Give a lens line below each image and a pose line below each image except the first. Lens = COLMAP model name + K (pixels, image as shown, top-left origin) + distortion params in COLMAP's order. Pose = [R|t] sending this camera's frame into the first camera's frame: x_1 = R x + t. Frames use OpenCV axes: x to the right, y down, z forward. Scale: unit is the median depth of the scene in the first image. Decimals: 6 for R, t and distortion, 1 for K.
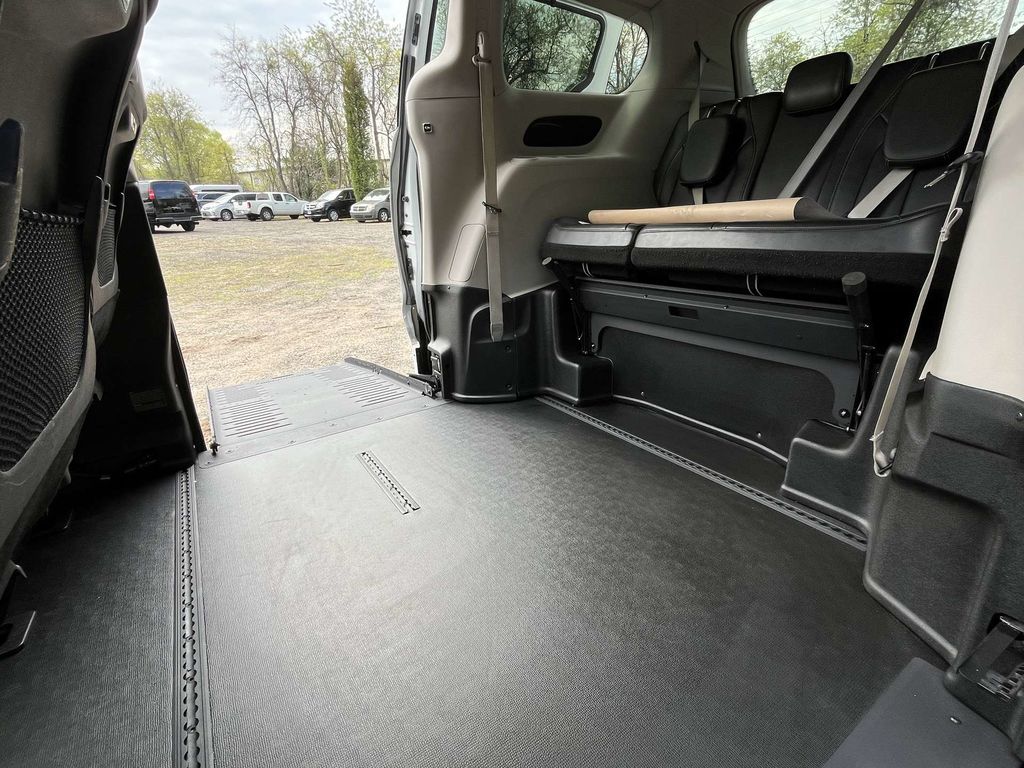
lens RADIAL K [[486.7, 0, 512.0], [0, 486.7, 384.0], [0, 0, 1]] dist [0.000364, 0.000292]
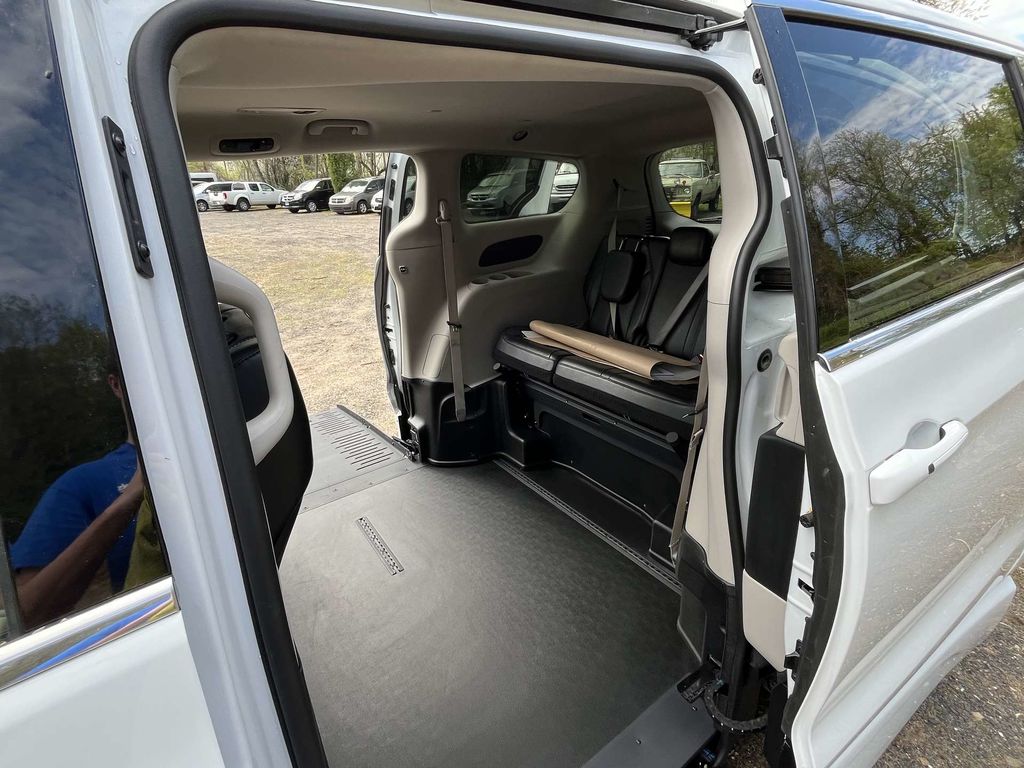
lens RADIAL K [[487.2, 0, 512.0], [0, 487.2, 384.0], [0, 0, 1]] dist [-0.003236, -0.000543]
pose [[0.999353, -0.017881, 0.031193, 0.064676], [0.016647, 0.999086, 0.039380, -0.233602], [-0.031869, -0.038835, 0.998737, -0.290277]]
